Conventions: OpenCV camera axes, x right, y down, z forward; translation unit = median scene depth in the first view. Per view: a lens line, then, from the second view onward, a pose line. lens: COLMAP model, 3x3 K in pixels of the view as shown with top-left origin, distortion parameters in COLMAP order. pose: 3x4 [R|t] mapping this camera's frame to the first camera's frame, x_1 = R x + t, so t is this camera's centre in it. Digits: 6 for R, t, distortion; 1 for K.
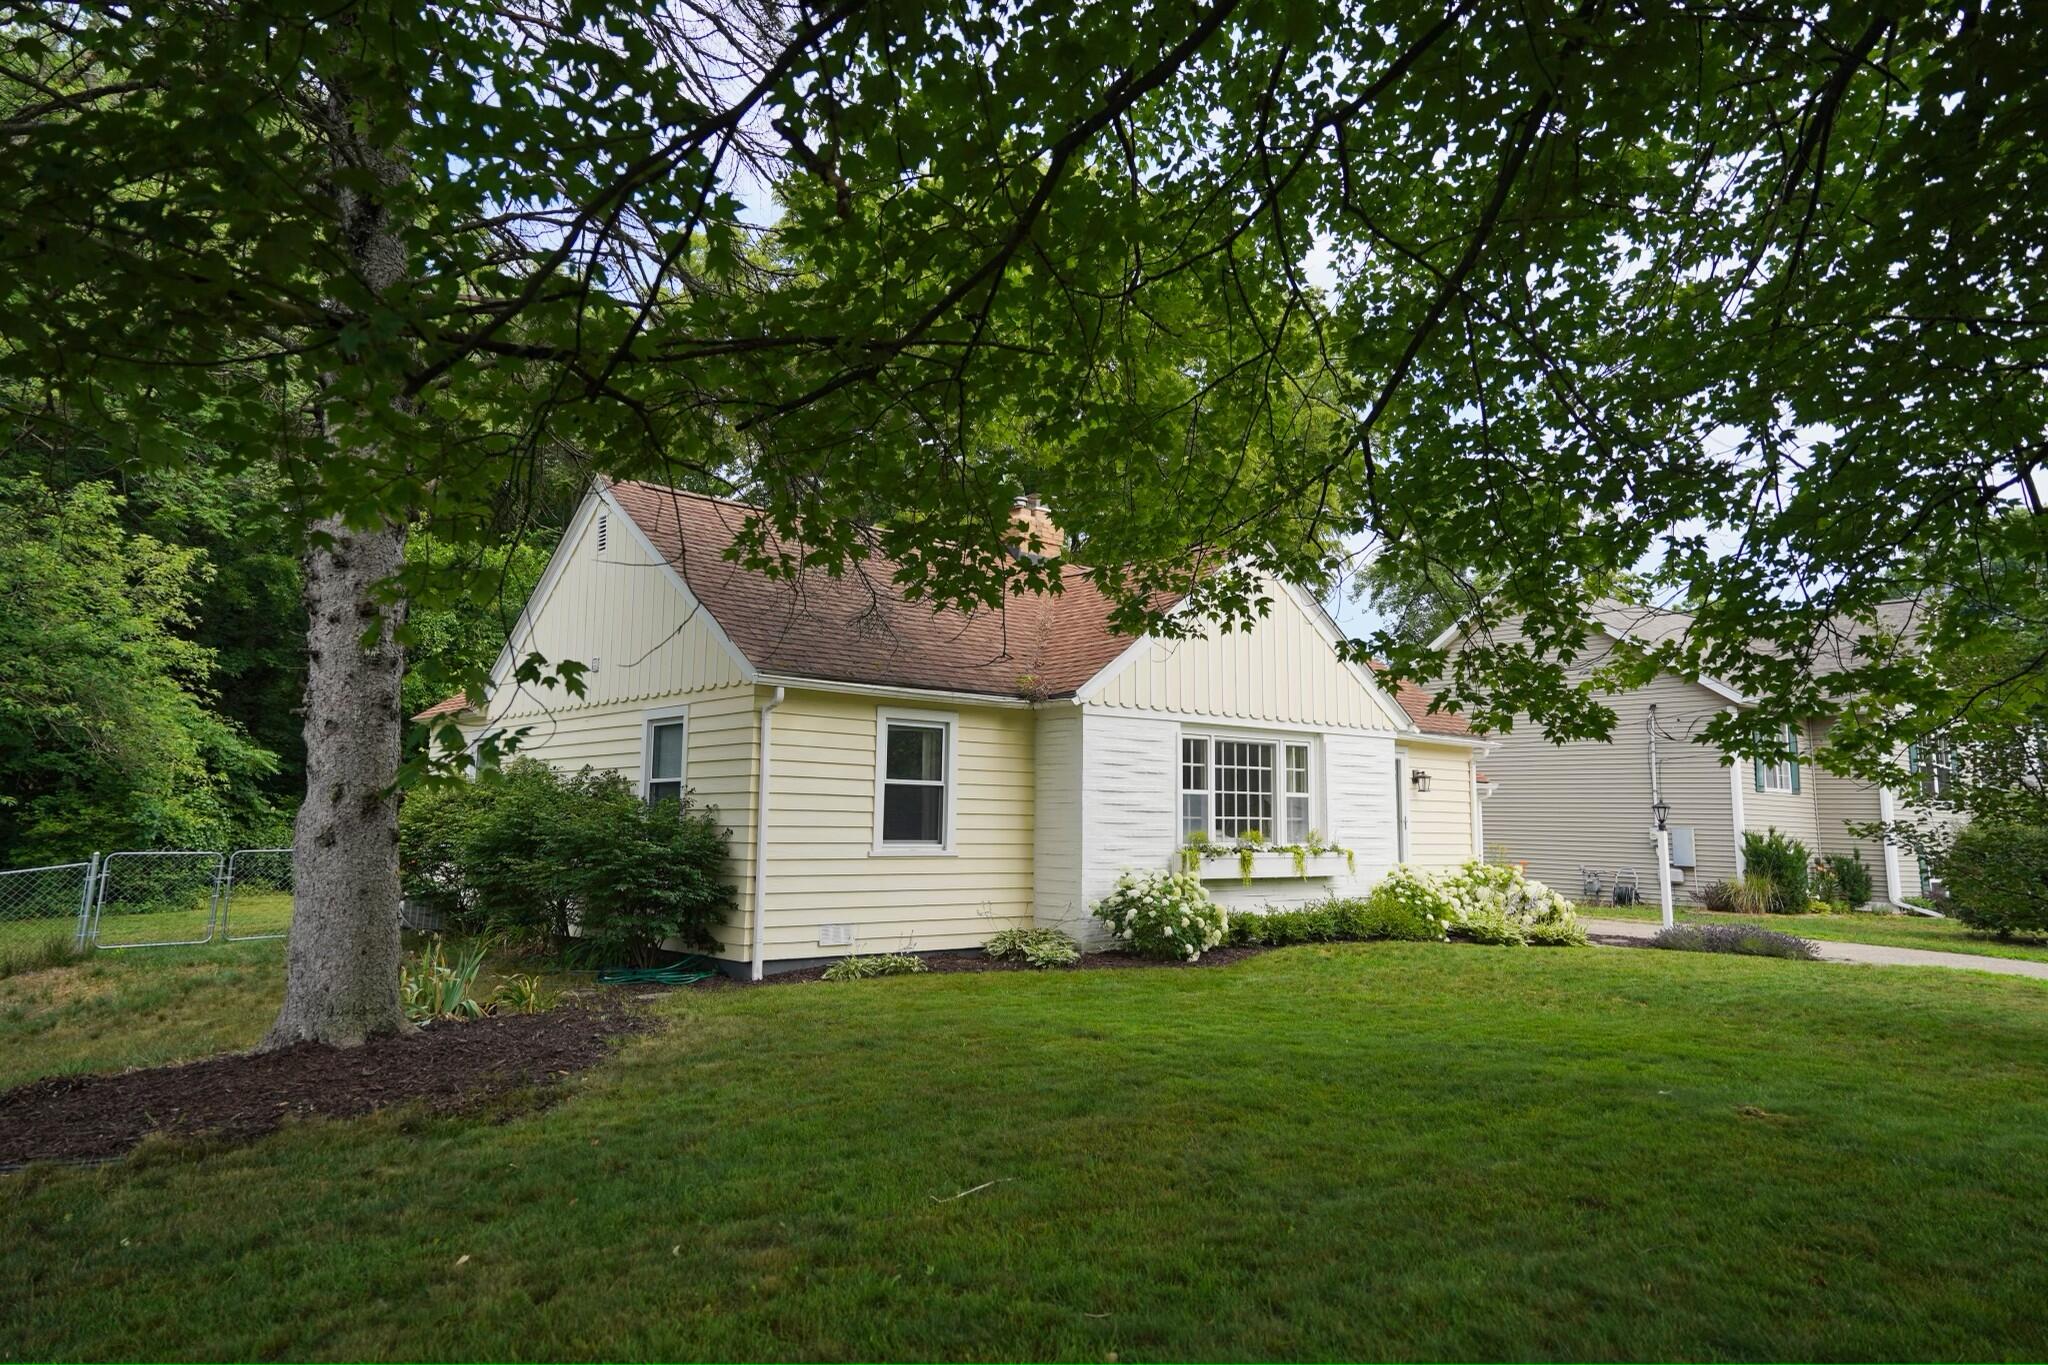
lens RADIAL K [[1352.6, 0, 1024.0], [0, 1352.6, 682.5], [0, 0, 1]] dist [0.088166, 0.100408]
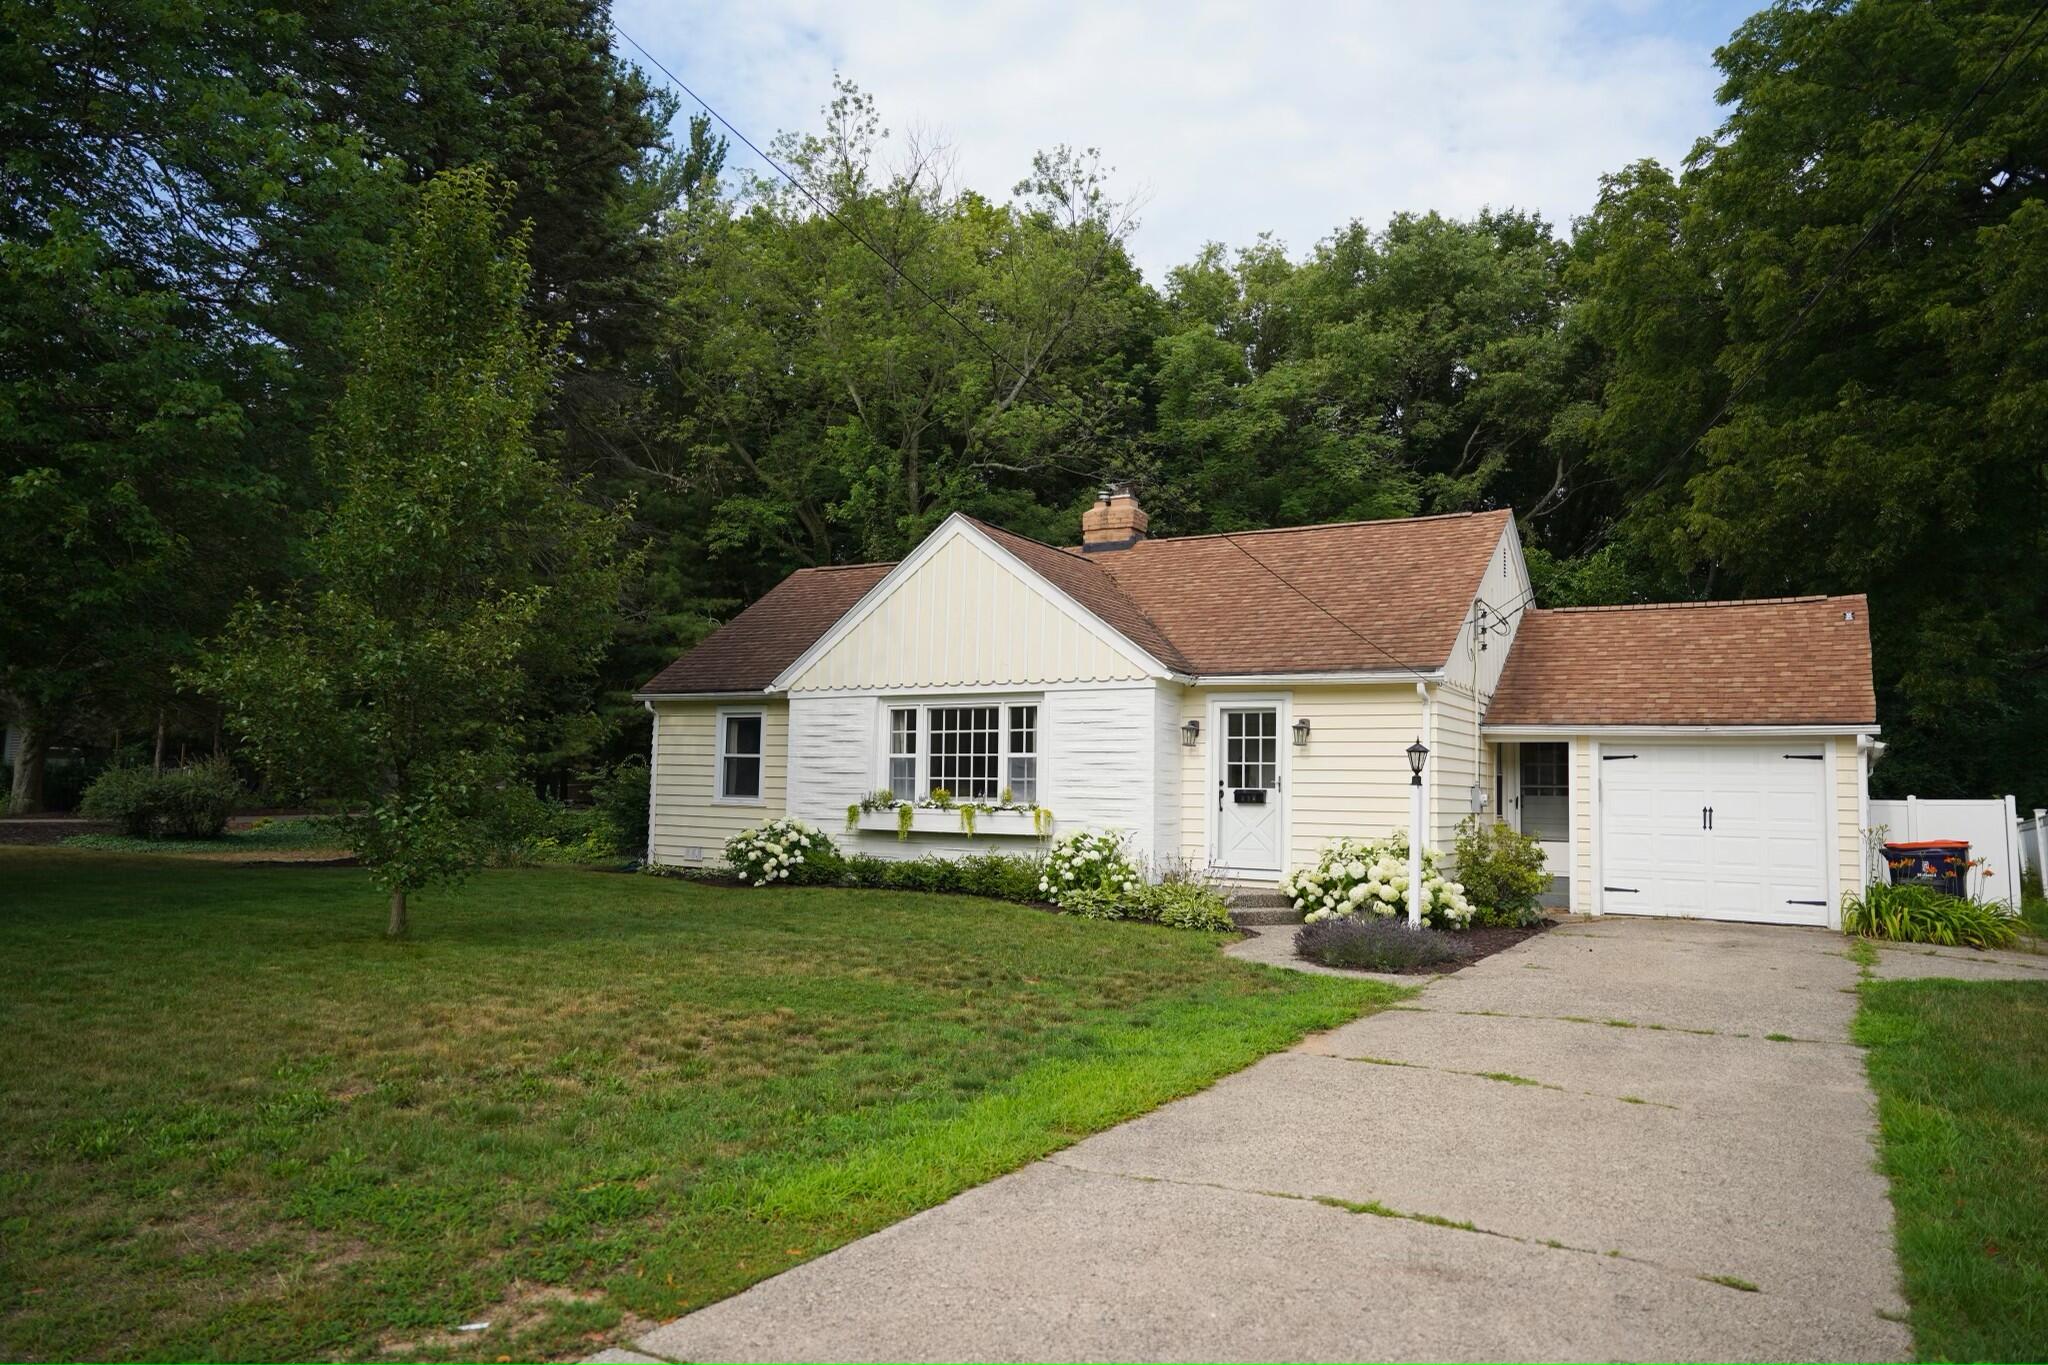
lens RADIAL K [[1328.7, 0, 1045.4], [0, 1328.7, 689.2], [0, 0, 1]] dist [-0.018676, 0.001103]
pose [[0.349475, -0.078297, -0.933668, 1.203684], [0.082545, 0.995200, -0.052560, 0.092751], [0.933302, -0.058701, 0.354261, 0.710757]]
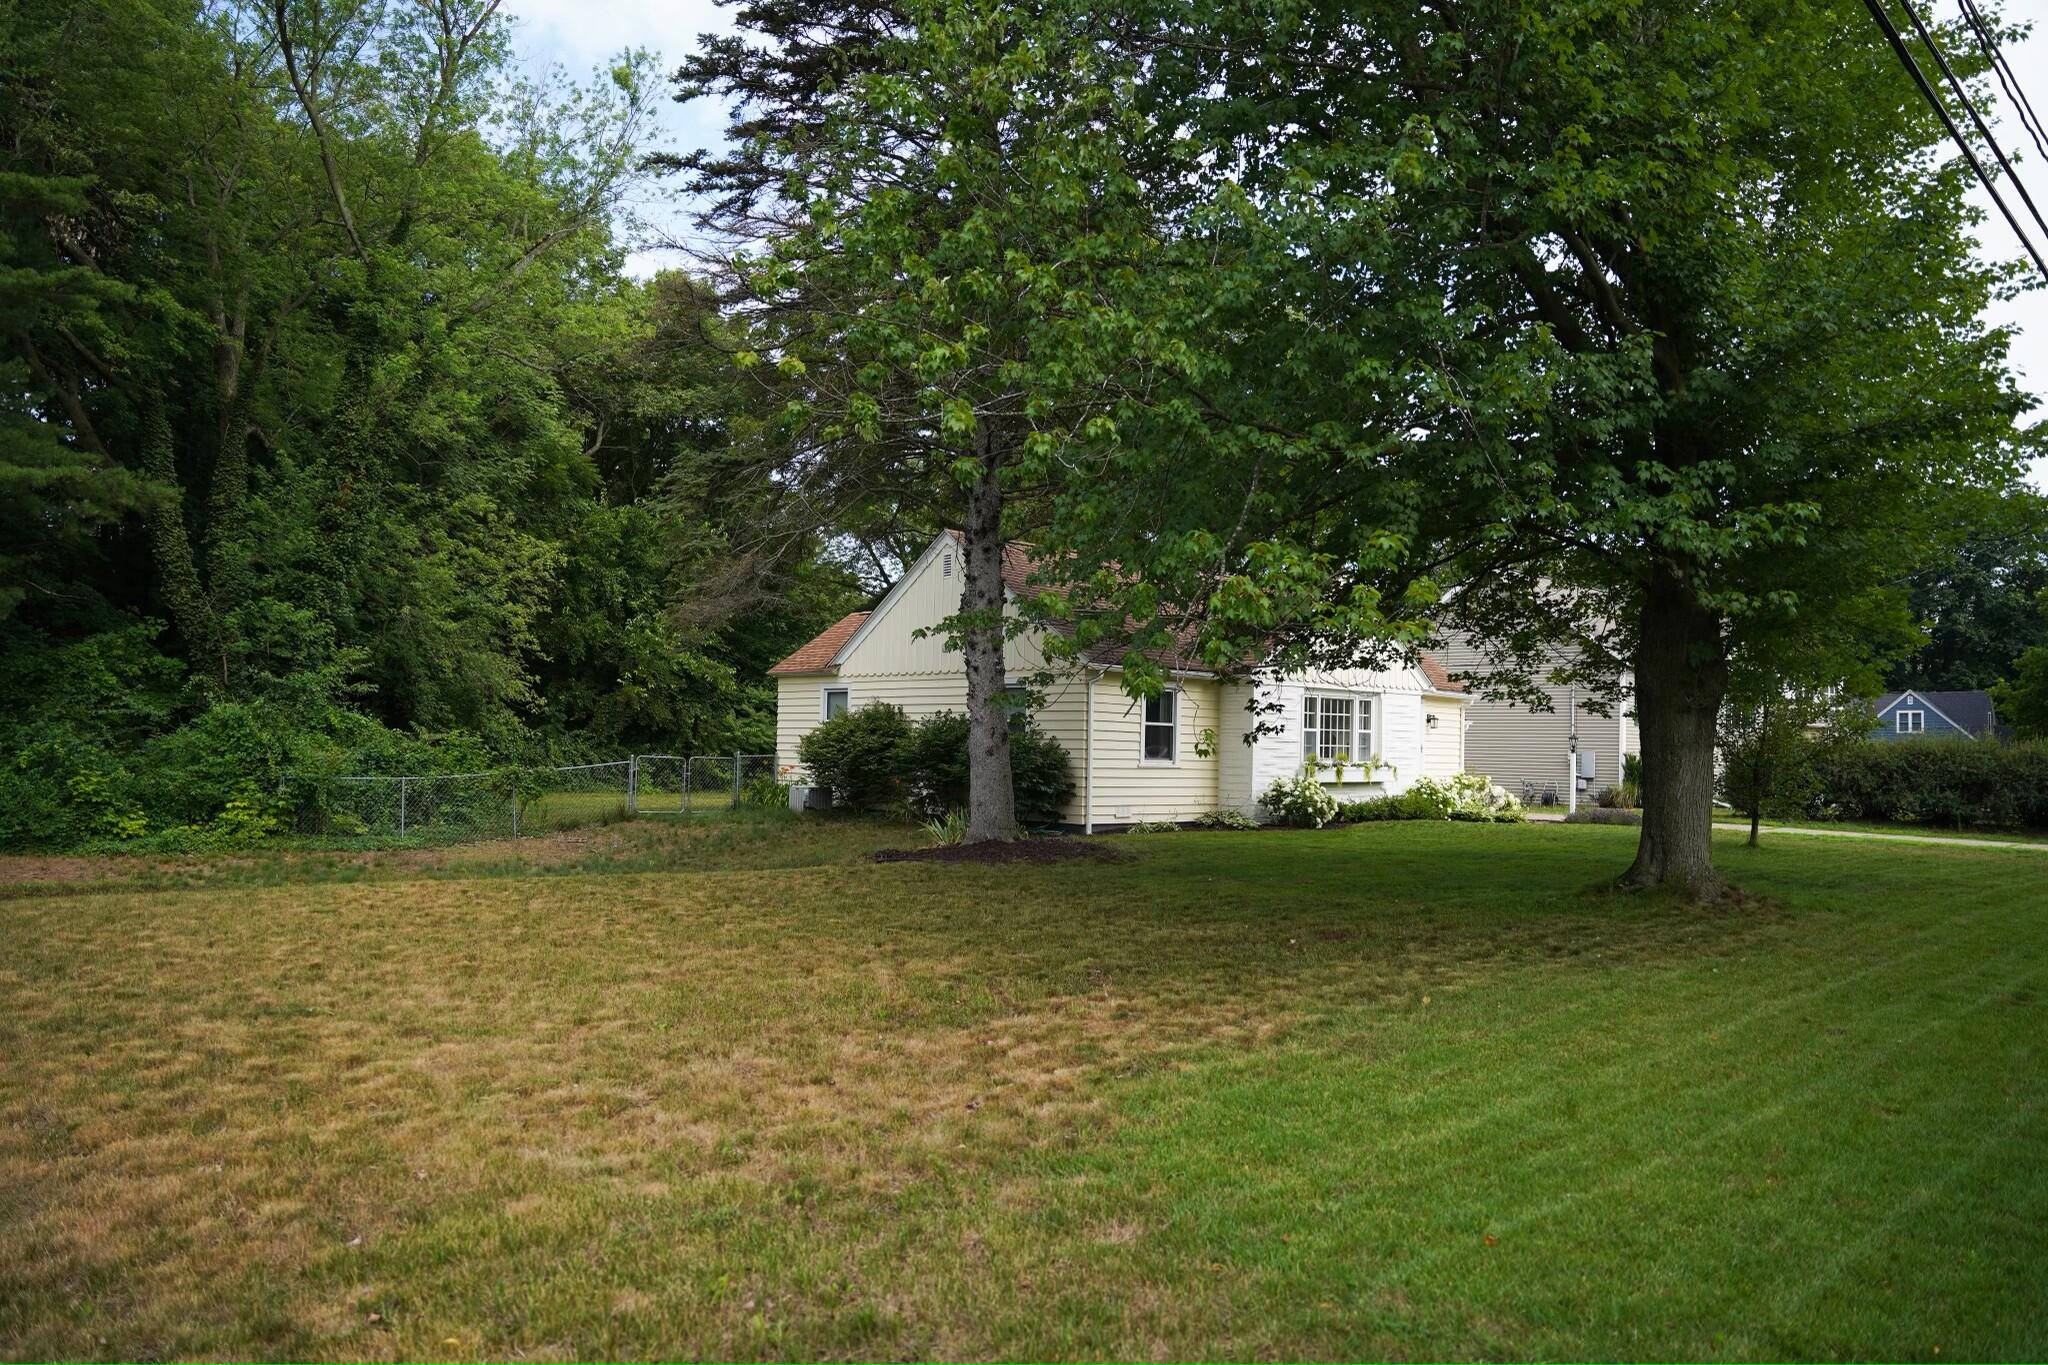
lens RADIAL K [[1444.5, 0, 1024.0], [0, 1444.5, 682.5], [0, 0, 1]] dist [-0.169312, -0.000184]
pose [[0.998658, 0.010316, 0.050755, -0.299946], [-0.013289, 0.998193, 0.058593, -0.071071], [-0.050059, -0.059189, 0.996991, -0.684559]]
